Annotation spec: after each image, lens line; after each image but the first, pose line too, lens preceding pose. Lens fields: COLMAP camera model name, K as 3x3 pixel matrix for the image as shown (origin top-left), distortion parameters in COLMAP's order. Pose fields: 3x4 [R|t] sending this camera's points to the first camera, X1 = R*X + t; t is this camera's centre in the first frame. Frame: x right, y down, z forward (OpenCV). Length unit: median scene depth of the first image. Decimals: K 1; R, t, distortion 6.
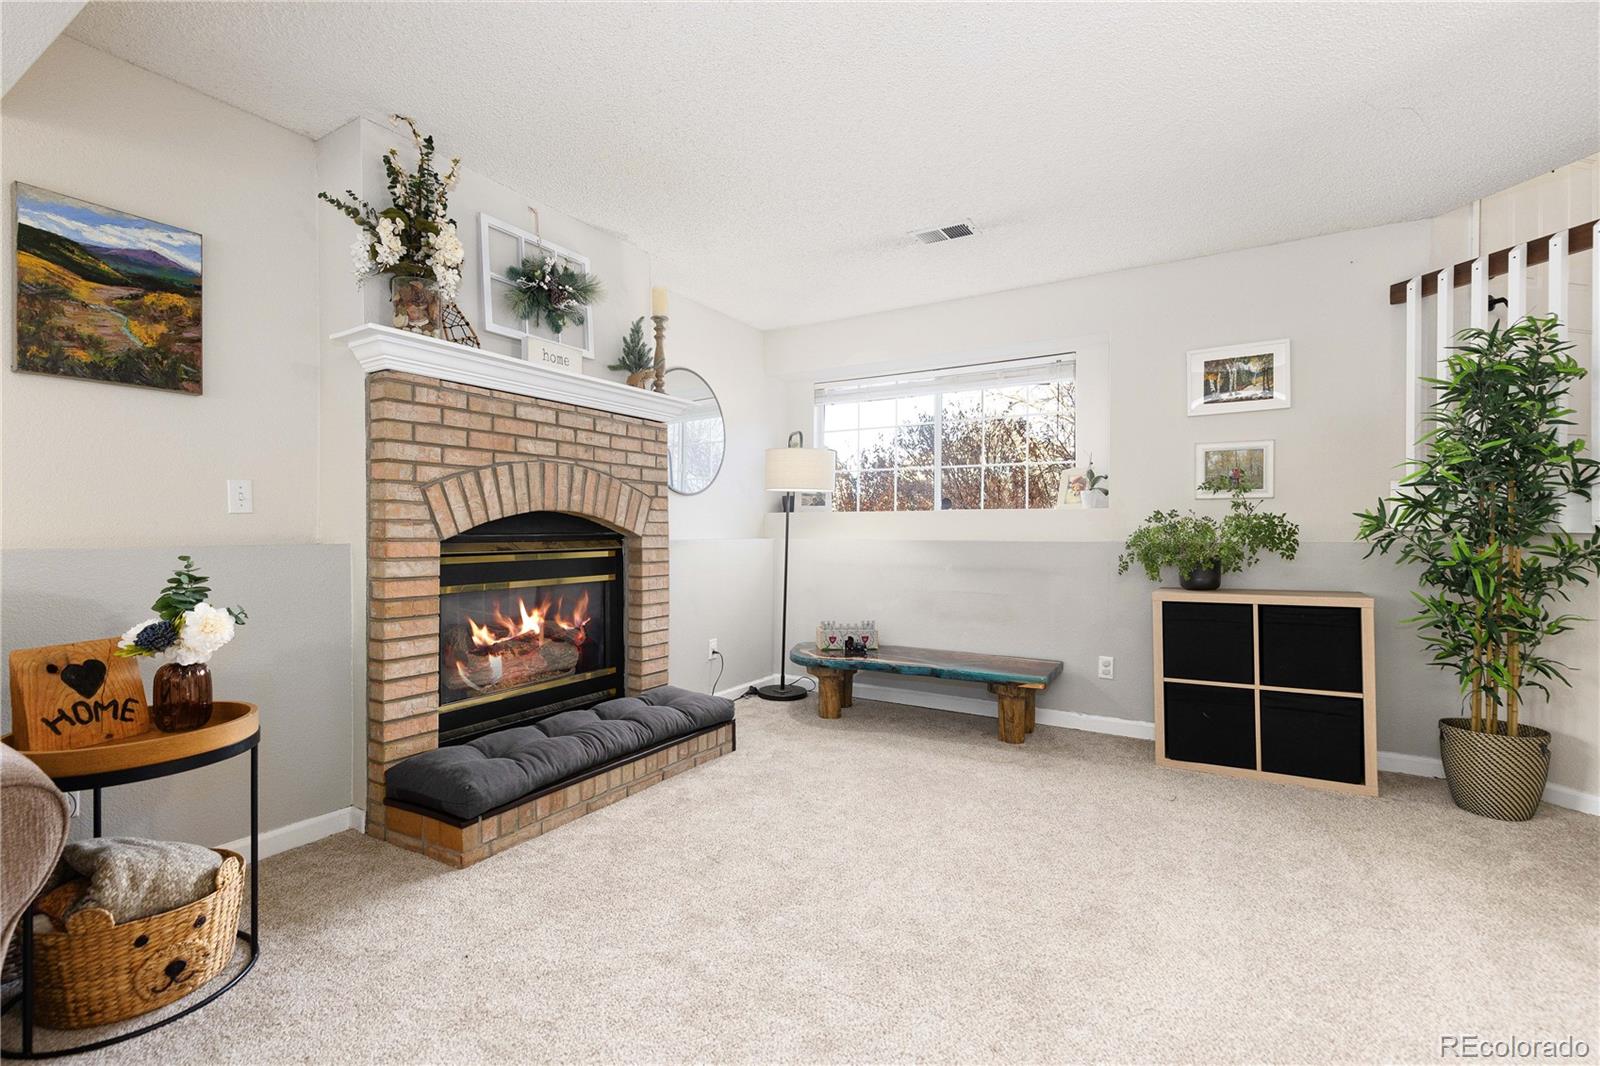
lens RADIAL K [[730.6, 0, 792.5], [0, 730.6, 533.4], [0, 0, 1]] dist [0.009611, -0.000734]
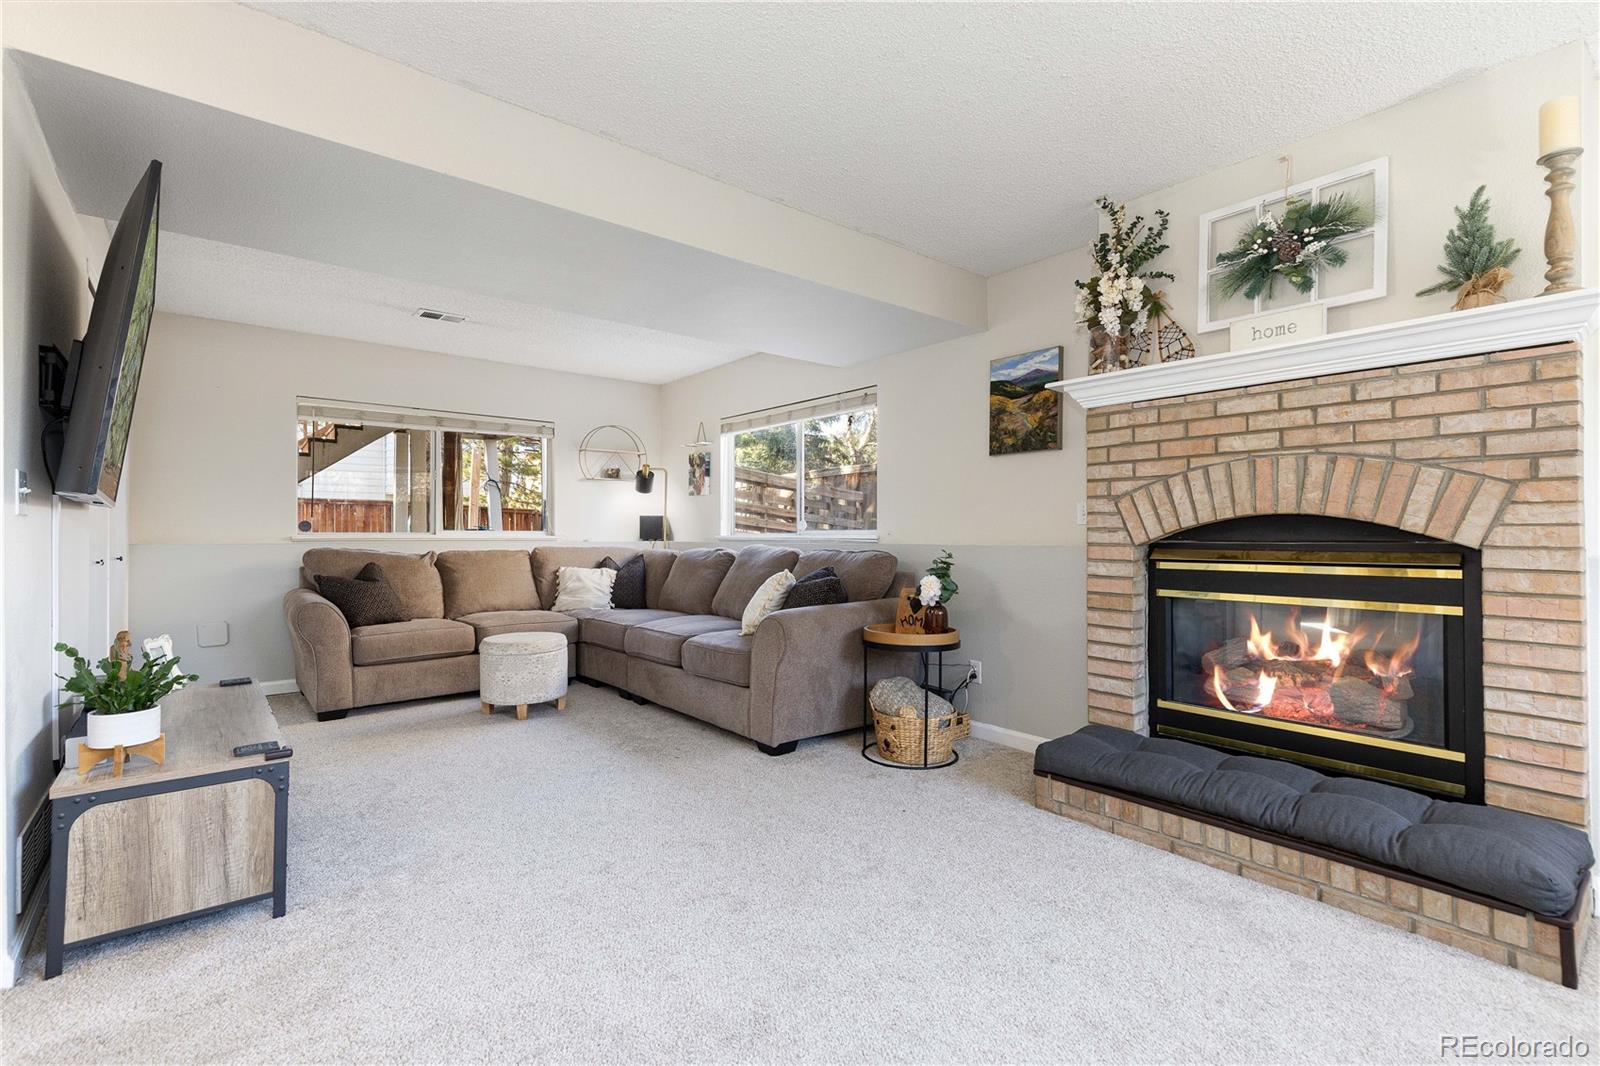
lens RADIAL K [[716.0, 0, 791.5], [0, 716.0, 532.6], [0, 0, 1]] dist [0.000554, -0.000400]
pose [[-0.341555, 0.000455, -0.939862, 0.672313], [-0.002701, 0.999995, 0.001466, -0.010212], [0.939858, 0.003039, -0.341552, 0.816567]]
